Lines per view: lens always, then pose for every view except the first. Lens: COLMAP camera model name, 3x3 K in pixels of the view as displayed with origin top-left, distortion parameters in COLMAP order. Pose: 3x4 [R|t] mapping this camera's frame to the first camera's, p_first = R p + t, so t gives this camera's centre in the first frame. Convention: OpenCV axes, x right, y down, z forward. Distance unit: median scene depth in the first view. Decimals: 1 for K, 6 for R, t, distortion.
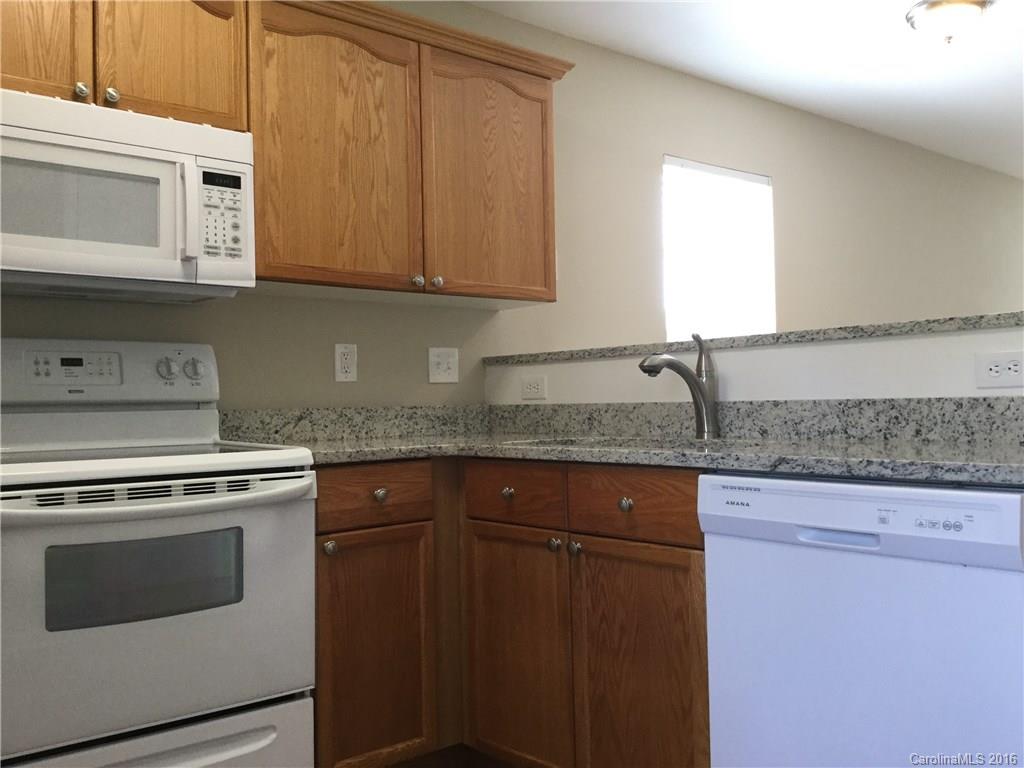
lens RADIAL K [[919.3, 0, 512.0], [0, 919.3, 384.0], [0, 0, 1]] dist [0.118203, -0.231776]
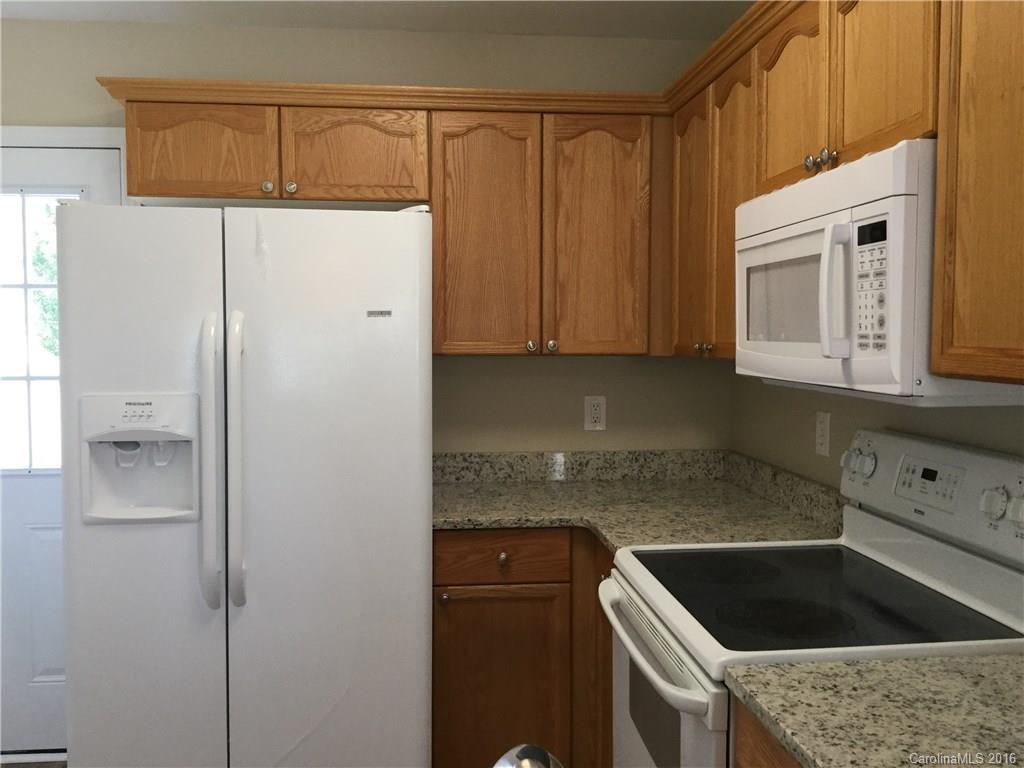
lens RADIAL K [[919.3, 0, 512.0], [0, 919.3, 384.0], [0, 0, 1]] dist [0.118203, -0.231776]
pose [[-0.558090, 0.064767, -0.827249, 0.374080], [0.027415, 0.997844, 0.059628, -0.155902], [0.829328, 0.010598, -0.558662, 1.136554]]
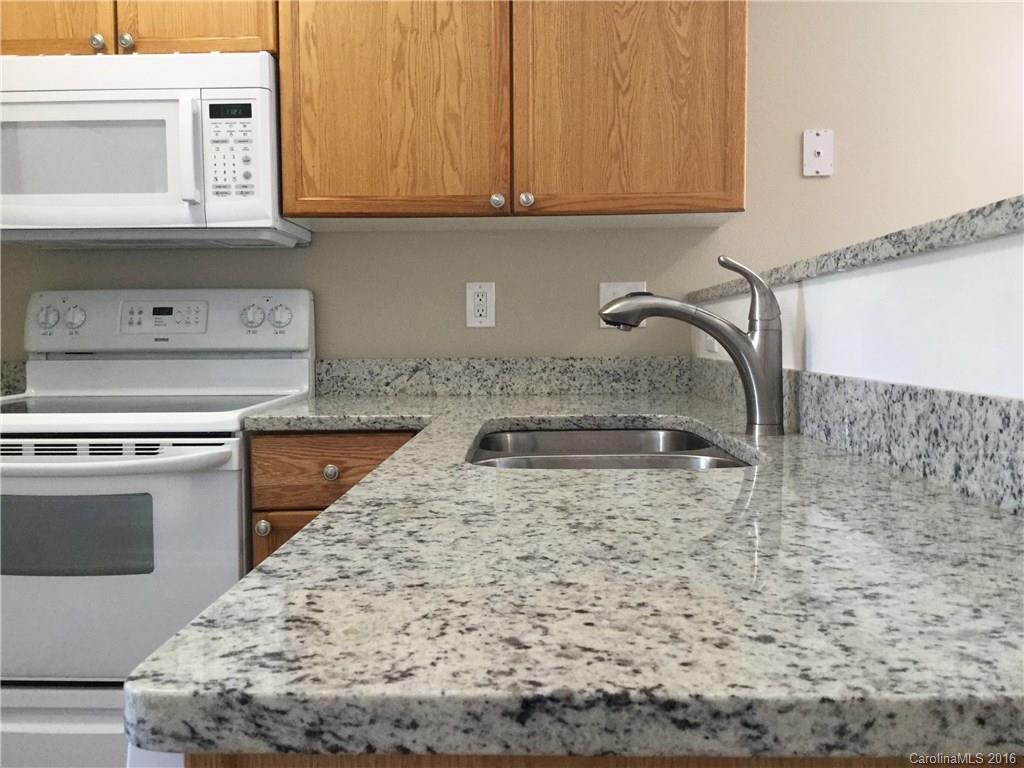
lens RADIAL K [[919.3, 0, 512.0], [0, 919.3, 384.0], [0, 0, 1]] dist [0.118203, -0.231776]
pose [[0.748869, 0.047382, -0.661022, 0.501916], [0.008192, 0.996703, 0.080725, -0.023057], [0.662668, -0.065868, 0.746011, 0.475218]]
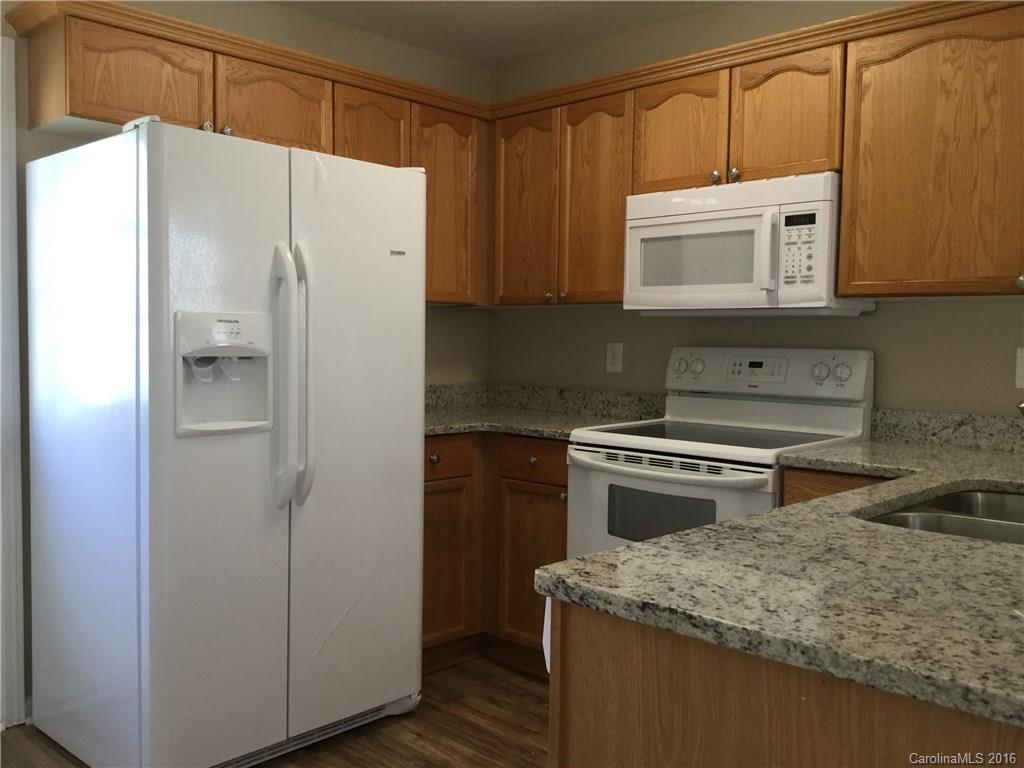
lens RADIAL K [[919.3, 0, 512.0], [0, 919.3, 384.0], [0, 0, 1]] dist [0.118203, -0.231776]
pose [[0.109791, 0.070645, -0.991441, 0.837092], [0.003389, 0.997439, 0.071448, -0.092900], [0.993949, -0.011204, 0.109270, 0.487572]]
